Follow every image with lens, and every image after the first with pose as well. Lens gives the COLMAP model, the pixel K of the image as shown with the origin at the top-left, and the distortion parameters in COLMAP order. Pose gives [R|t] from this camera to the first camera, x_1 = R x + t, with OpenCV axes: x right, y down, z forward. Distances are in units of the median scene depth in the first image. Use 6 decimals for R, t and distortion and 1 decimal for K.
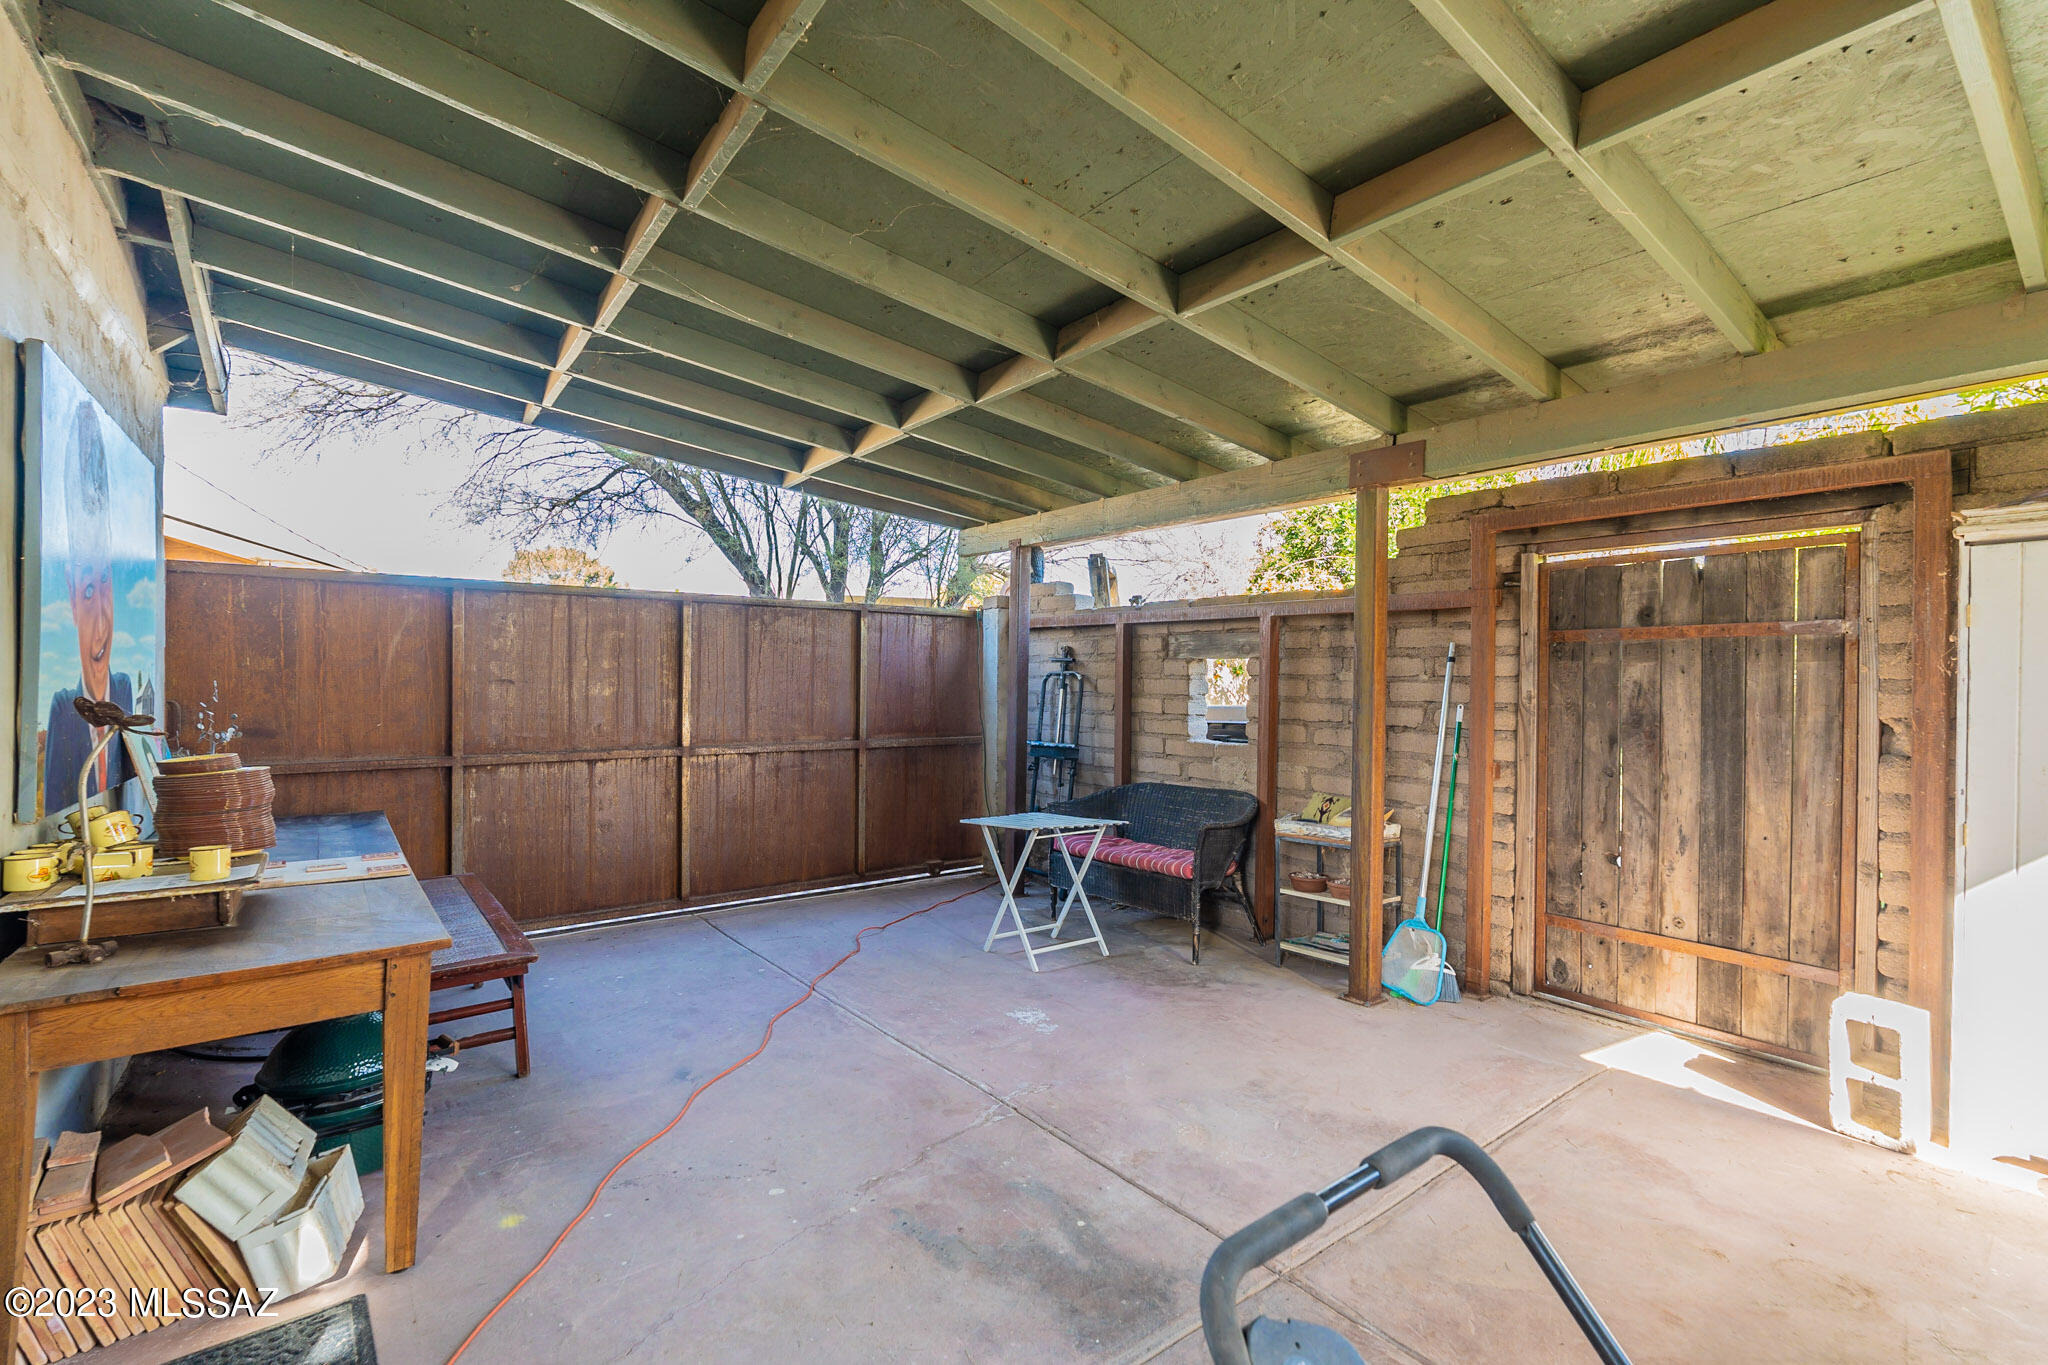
lens RADIAL K [[902.4, 0, 1024.6], [0, 902.4, 684.6], [0, 0, 1]] dist [-0.003926, -0.000370]
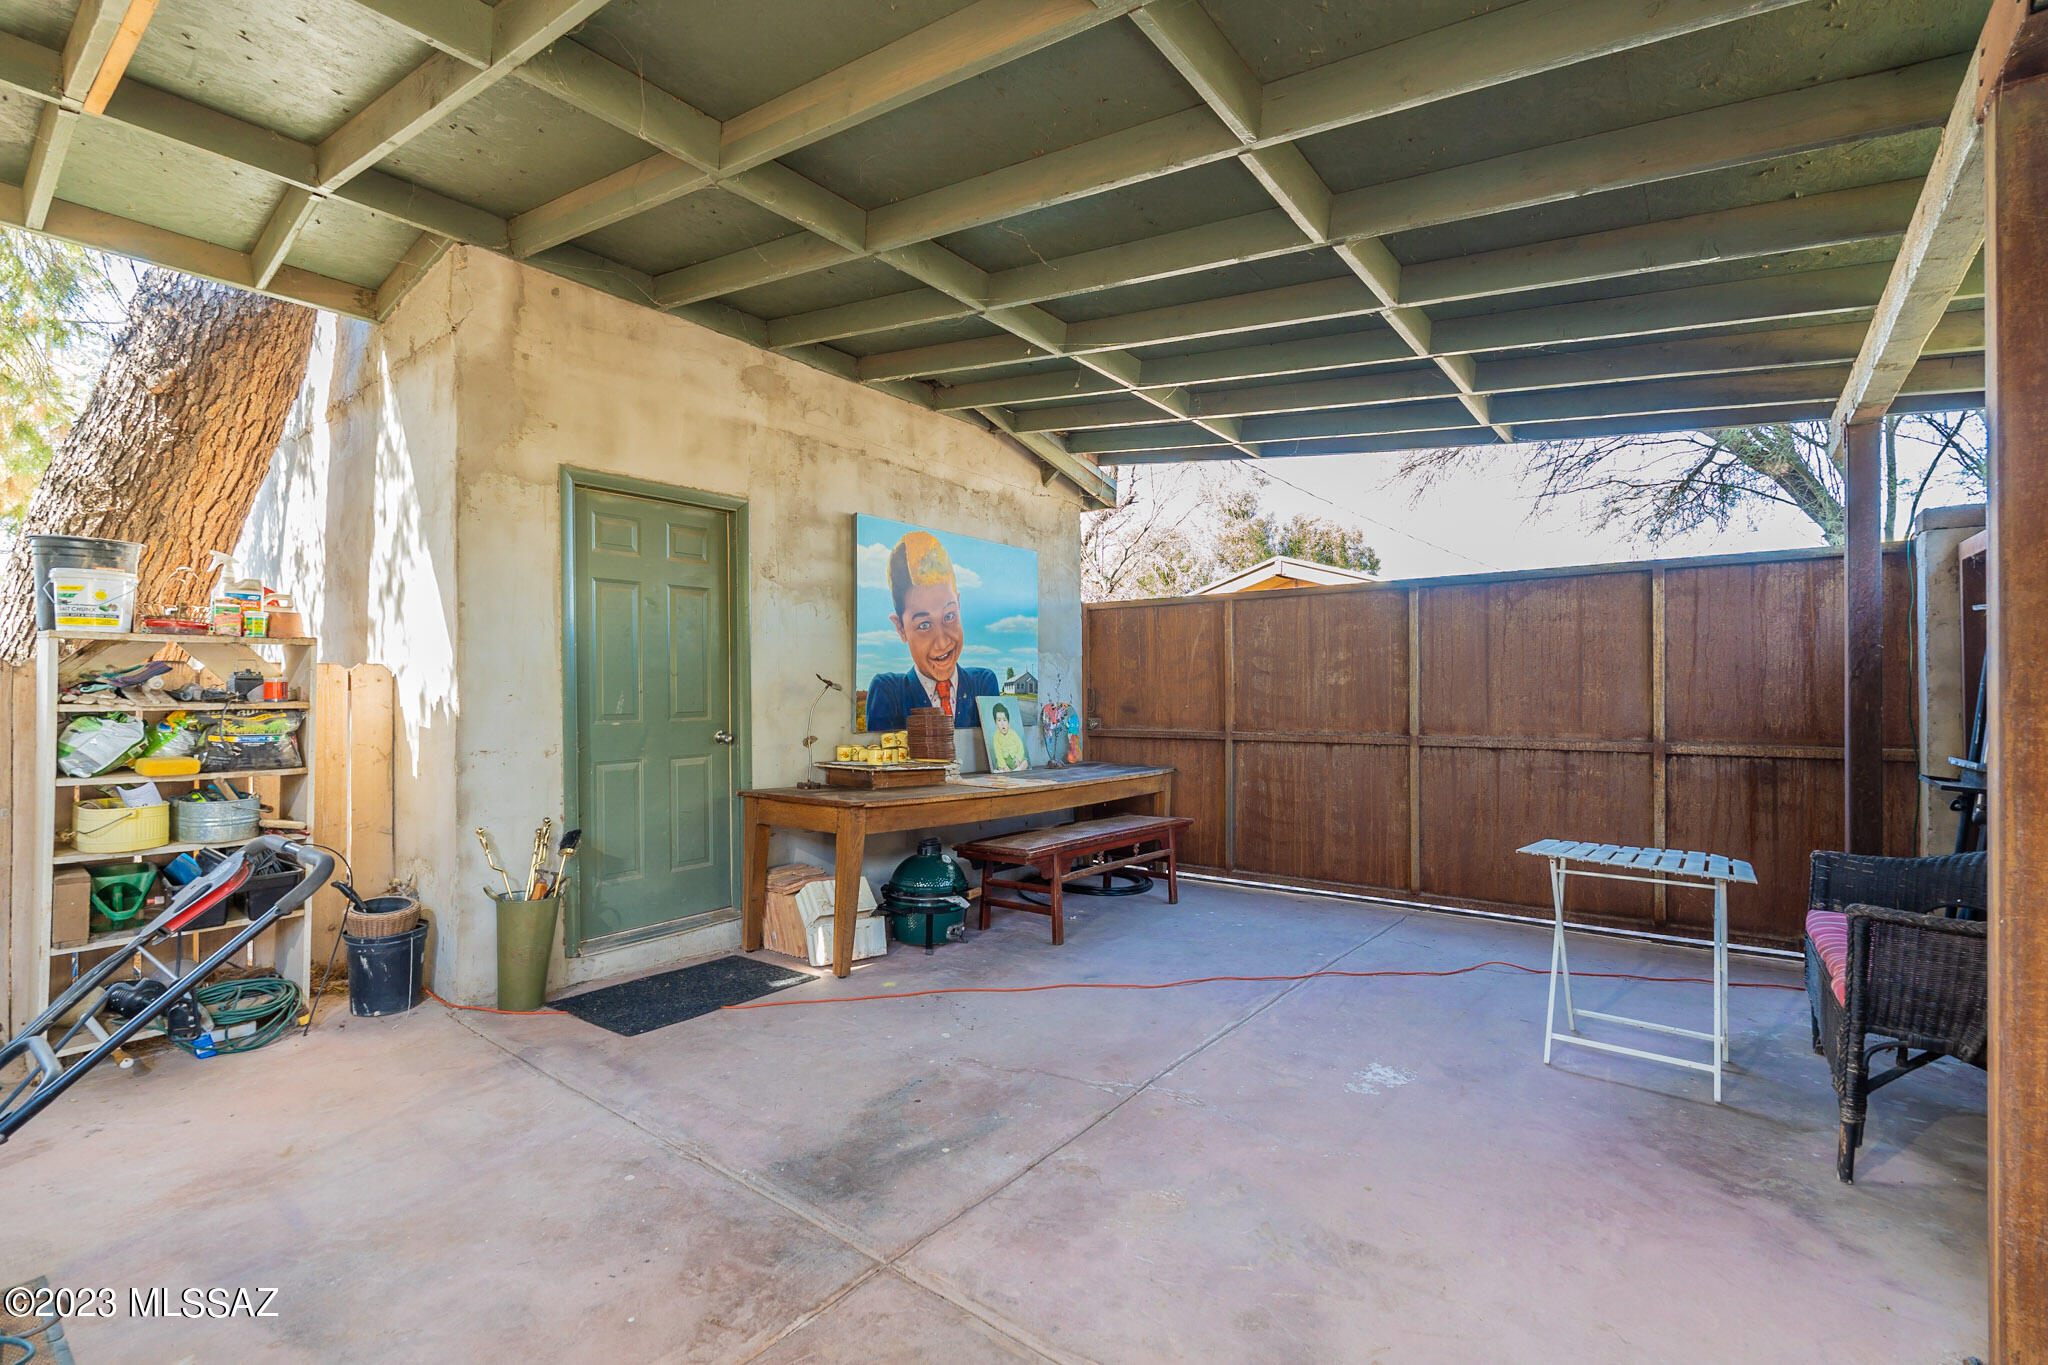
lens RADIAL K [[902.4, 0, 1024.6], [0, 902.4, 684.6], [0, 0, 1]] dist [-0.003926, -0.000370]
pose [[0.250579, -0.019496, -0.967900, 0.612133], [-0.000190, 0.999796, -0.020187, 0.043306], [0.968096, 0.005242, 0.250524, 0.454608]]
